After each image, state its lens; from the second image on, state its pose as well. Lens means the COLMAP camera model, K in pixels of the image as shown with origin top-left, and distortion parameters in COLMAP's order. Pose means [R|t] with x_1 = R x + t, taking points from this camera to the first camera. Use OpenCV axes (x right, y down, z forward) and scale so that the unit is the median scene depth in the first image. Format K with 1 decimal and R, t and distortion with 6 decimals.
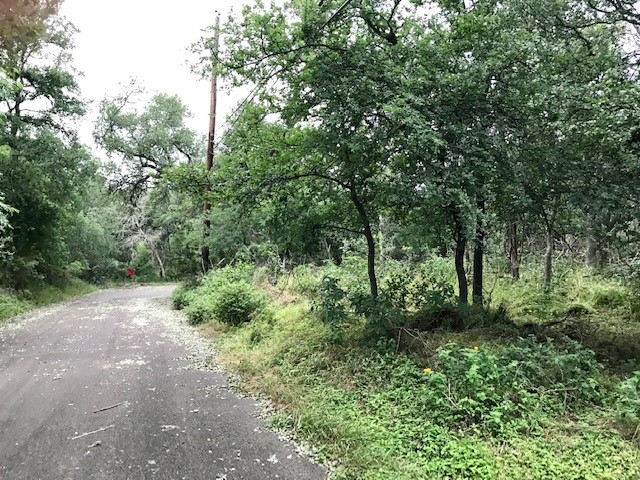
lens RADIAL K [[540.9, 0, 319.9], [0, 540.9, 240.0], [0, 0, 1]] dist [0.011567, 0.000578]
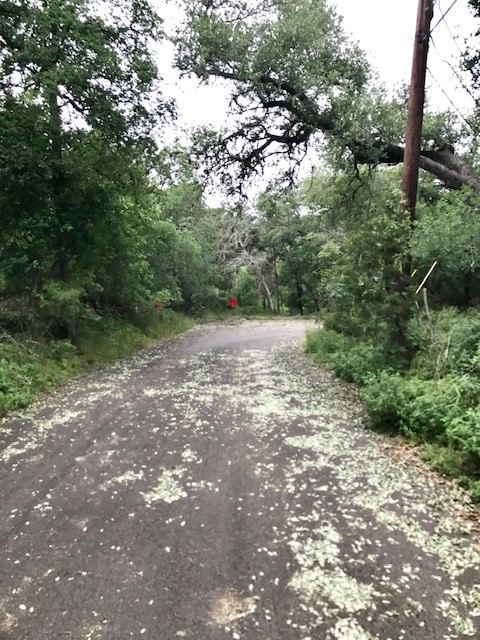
lens RADIAL K [[540.9, 0, 240.2], [0, 540.9, 320.1], [0, 0, 1]] dist [0.011567, 0.000578]
pose [[0.950959, 0.026622, -0.308169, -0.086657], [0.003185, 0.995394, 0.095819, 0.007577], [0.309301, -0.092102, 0.946494, 0.226782]]
